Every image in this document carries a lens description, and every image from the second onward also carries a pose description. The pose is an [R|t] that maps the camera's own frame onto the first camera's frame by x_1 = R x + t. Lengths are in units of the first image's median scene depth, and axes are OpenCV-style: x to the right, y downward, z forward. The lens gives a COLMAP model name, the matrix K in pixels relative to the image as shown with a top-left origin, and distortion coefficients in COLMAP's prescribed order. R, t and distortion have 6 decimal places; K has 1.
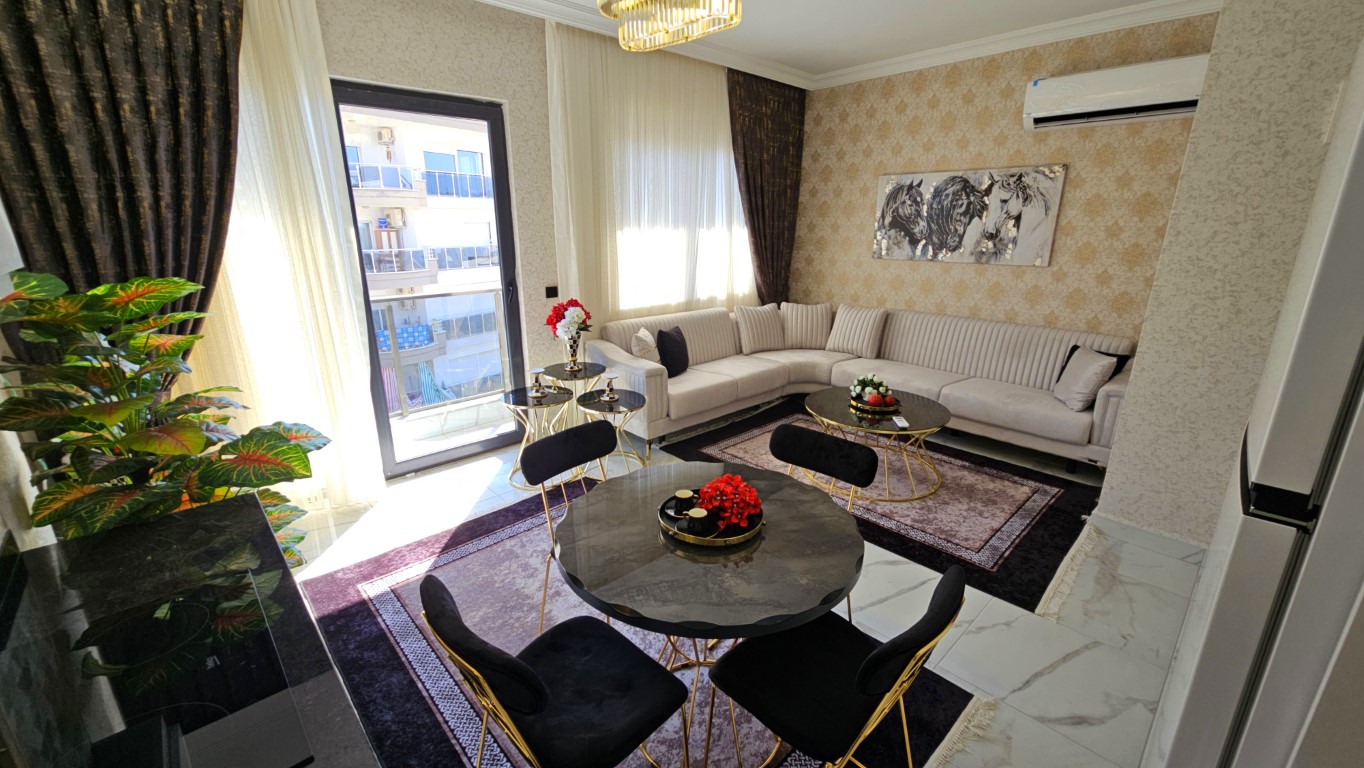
lens RADIAL K [[557.2, 0, 682.7], [0, 557.2, 391.1], [0, 0, 1]] dist [-0.007384, 0.004061]
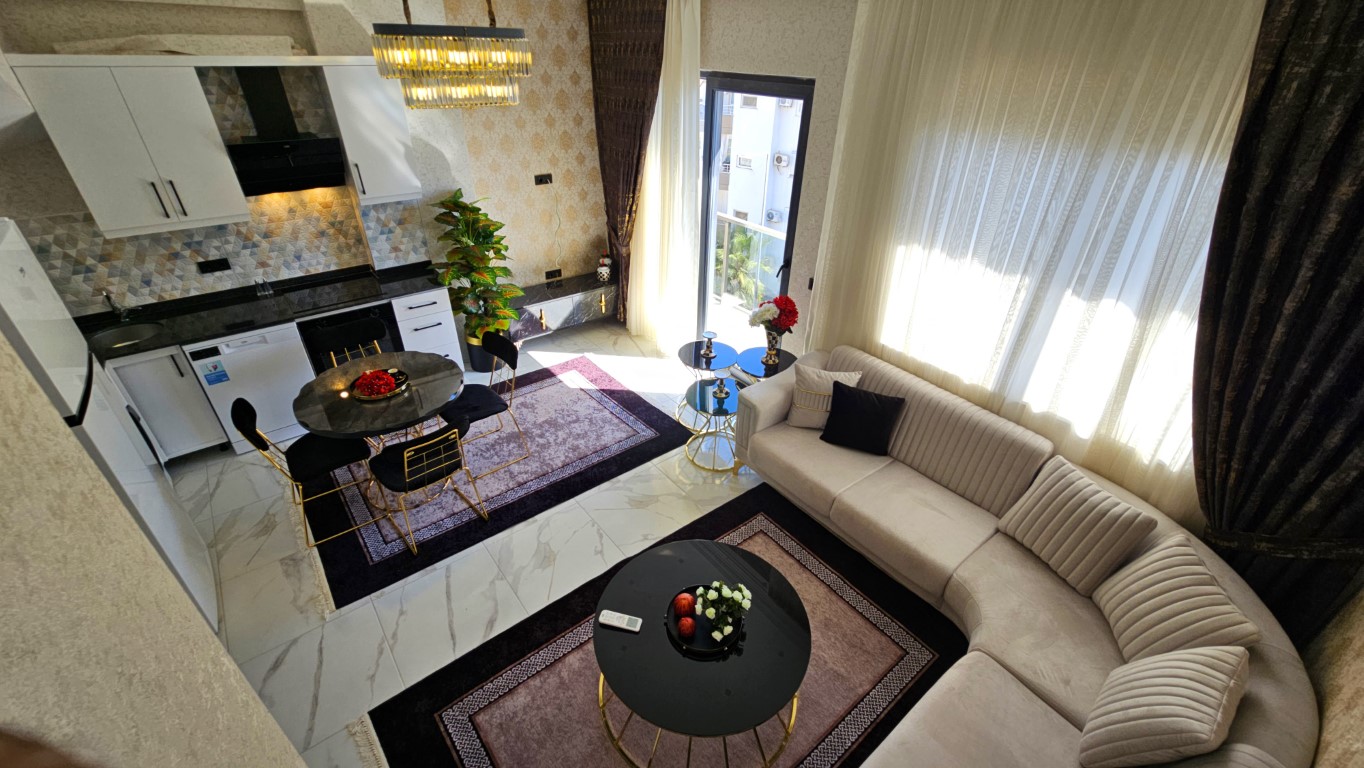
lens RADIAL K [[557.2, 0, 682.7], [0, 557.2, 391.1], [0, 0, 1]] dist [-0.007384, 0.004061]
pose [[-0.075350, 0.528718, -0.845446, 0.611524], [-0.314006, 0.792140, 0.523368, -0.417558], [0.946426, 0.304911, 0.106333, 0.677101]]
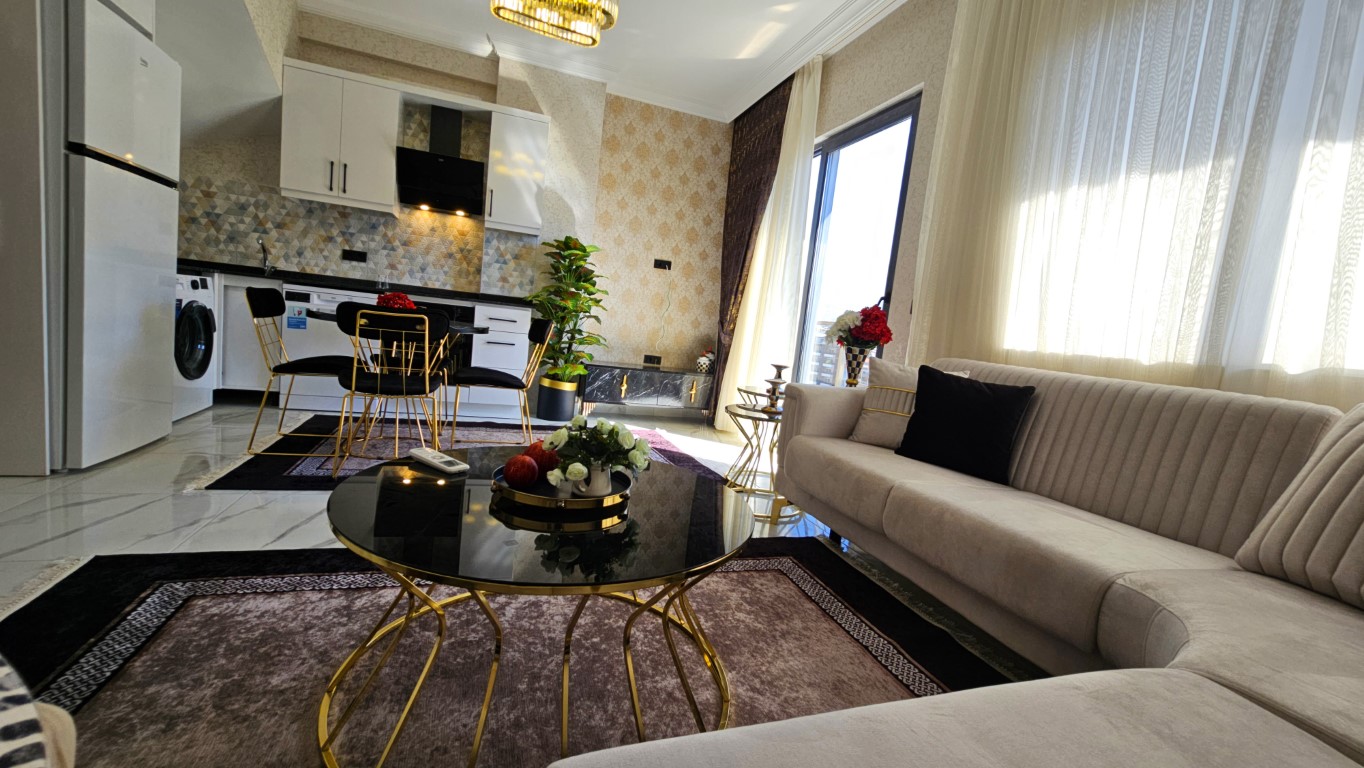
lens RADIAL K [[557.2, 0, 682.7], [0, 557.2, 391.1], [0, 0, 1]] dist [-0.007384, 0.004061]
pose [[-0.401196, 0.056230, -0.914265, 0.516716], [-0.373527, 0.901313, 0.219344, -0.111912], [0.836373, 0.429502, -0.340599, 0.944416]]
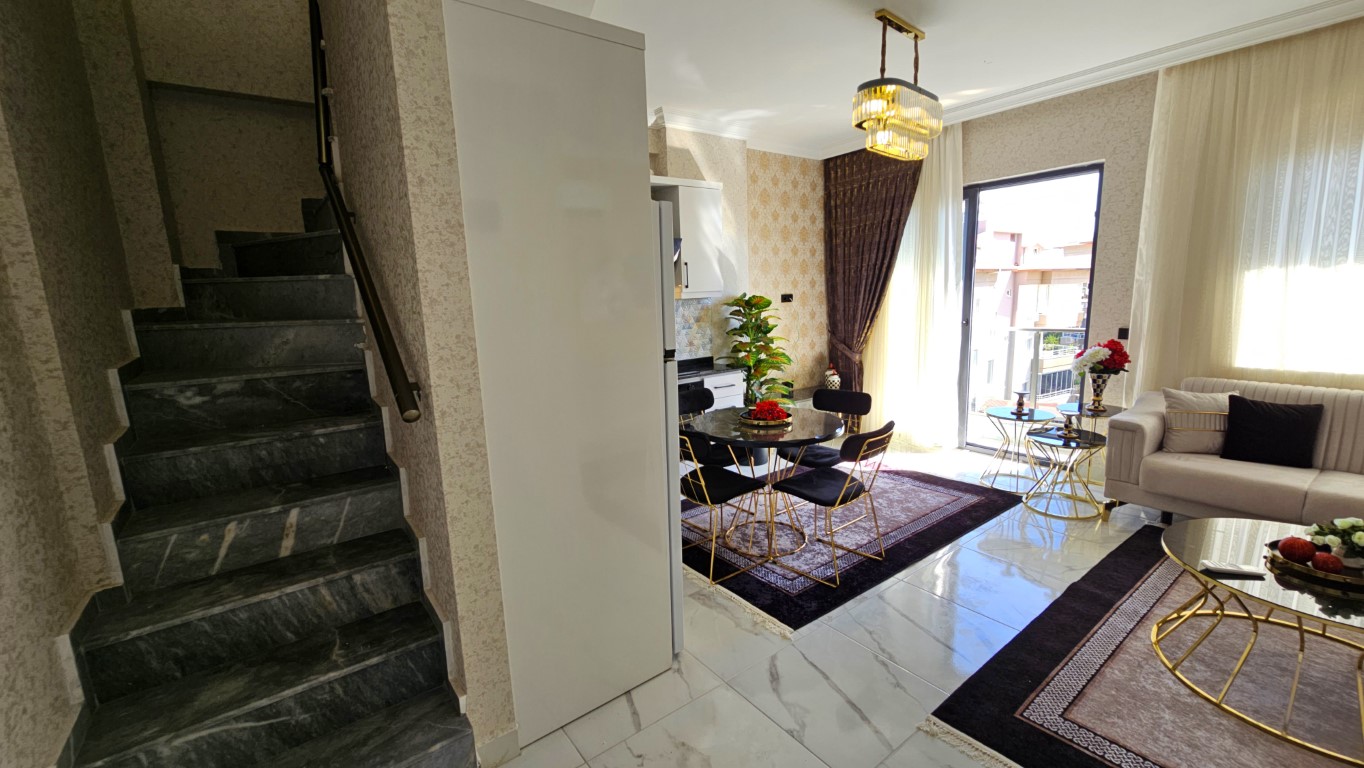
lens RADIAL K [[557.8, 0, 682.8], [0, 557.8, 392.5], [0, 0, 1]] dist [-0.002414, -0.000115]
pose [[-0.105816, 0.178441, -0.978244, 0.755166], [-0.257611, 0.945262, 0.200290, -0.069789], [0.960437, 0.273200, -0.054055, 0.299814]]
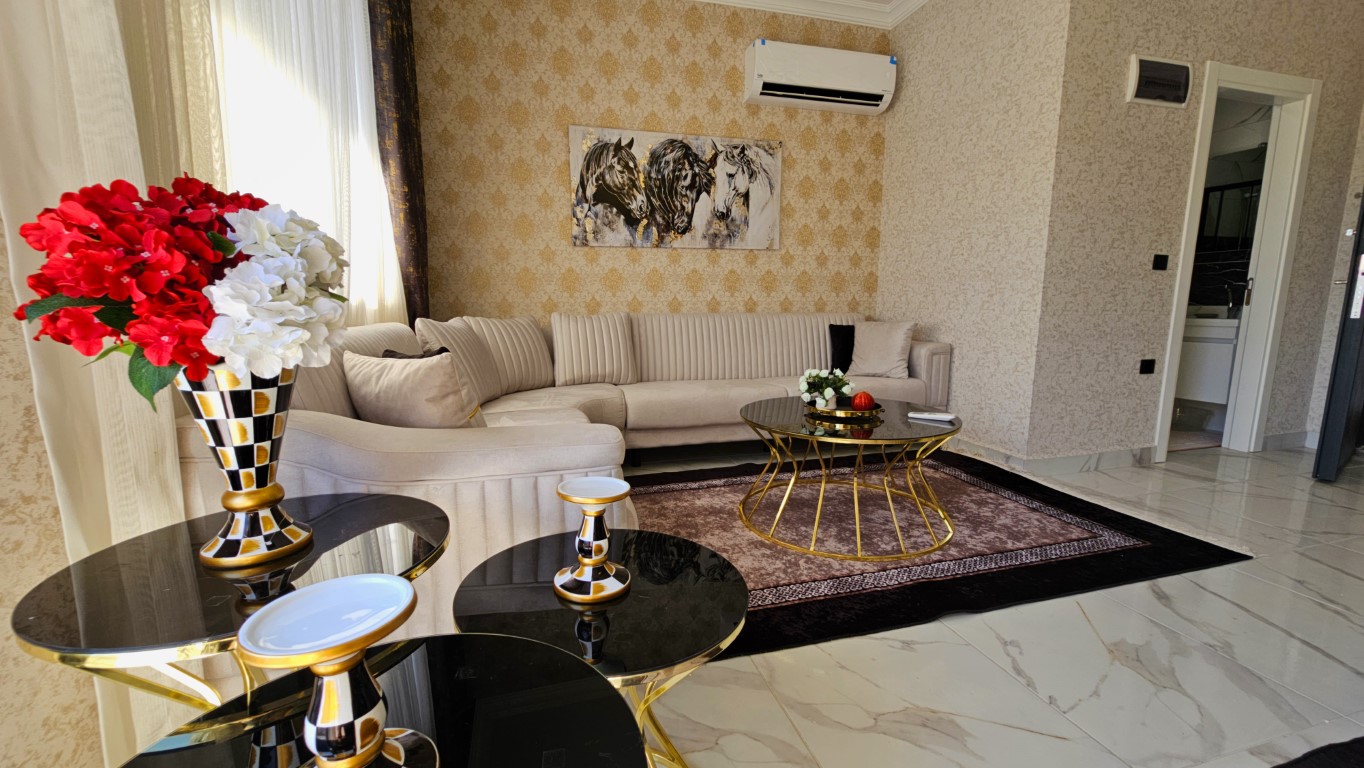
lens RADIAL K [[557.2, 0, 682.7], [0, 557.2, 391.1], [0, 0, 1]] dist [-0.007384, 0.004061]
pose [[0.459491, -0.143076, 0.876583, -0.255149], [0.264921, 0.964093, 0.018492, -0.050038], [-0.847753, 0.223728, 0.480896, 0.685731]]
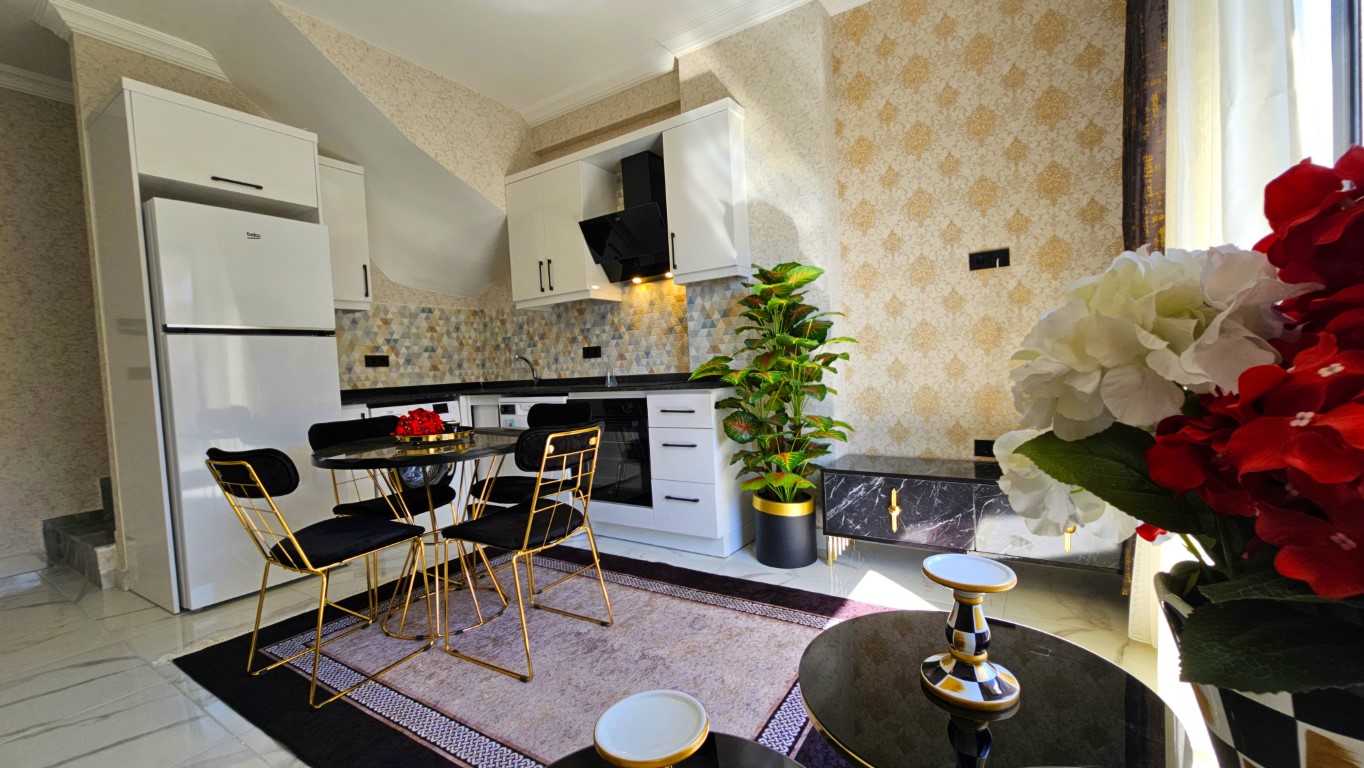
lens RADIAL K [[557.2, 0, 682.7], [0, 557.2, 391.1], [0, 0, 1]] dist [-0.007384, 0.004061]
pose [[-0.970466, 0.059257, -0.233849, -0.087920], [-0.020907, 0.945056, 0.326240, -0.132658], [0.240332, 0.321494, -0.915905, 0.901944]]
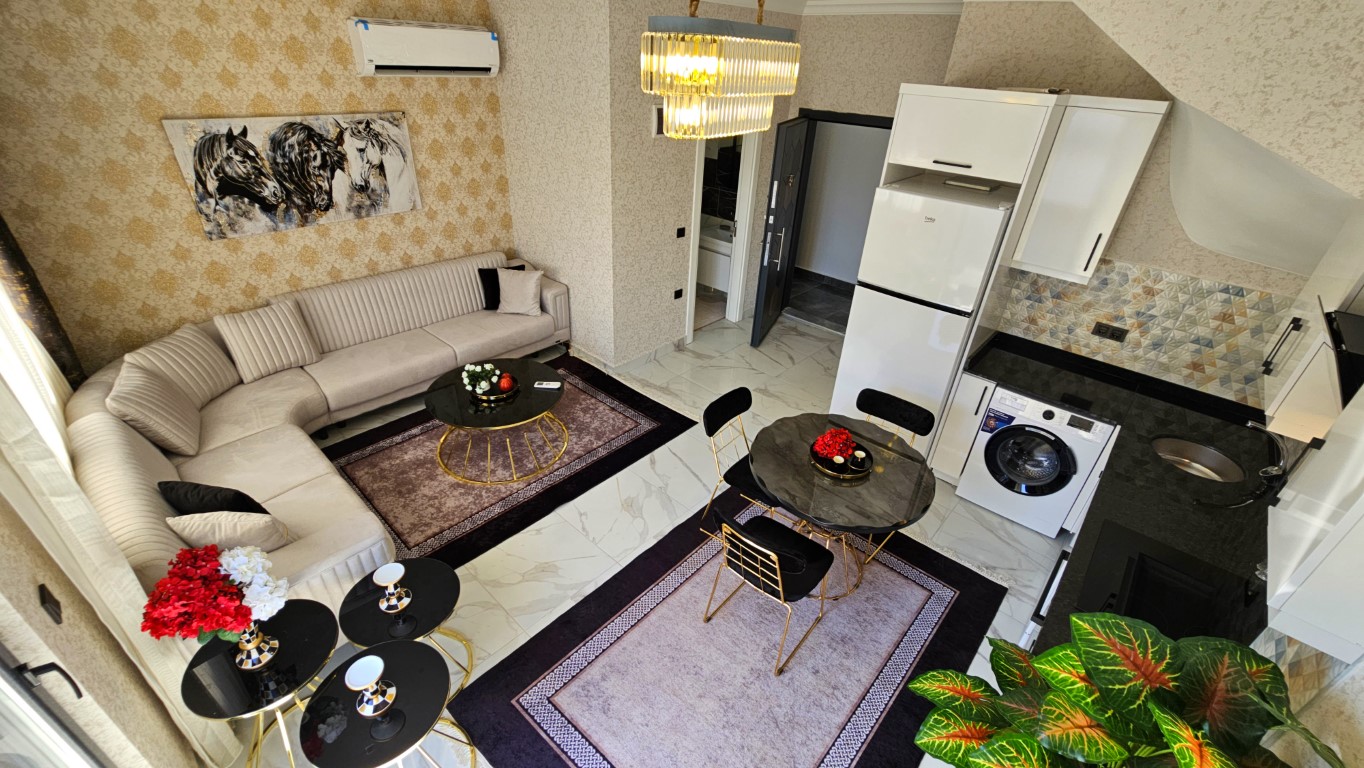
lens RADIAL K [[557.2, 0, 682.7], [0, 557.2, 391.1], [0, 0, 1]] dist [-0.007384, 0.004061]
pose [[-0.078683, -0.518859, 0.851231, -0.461231], [0.246444, 0.817252, 0.520927, -0.346958], [-0.965958, 0.250769, 0.063565, 0.488780]]
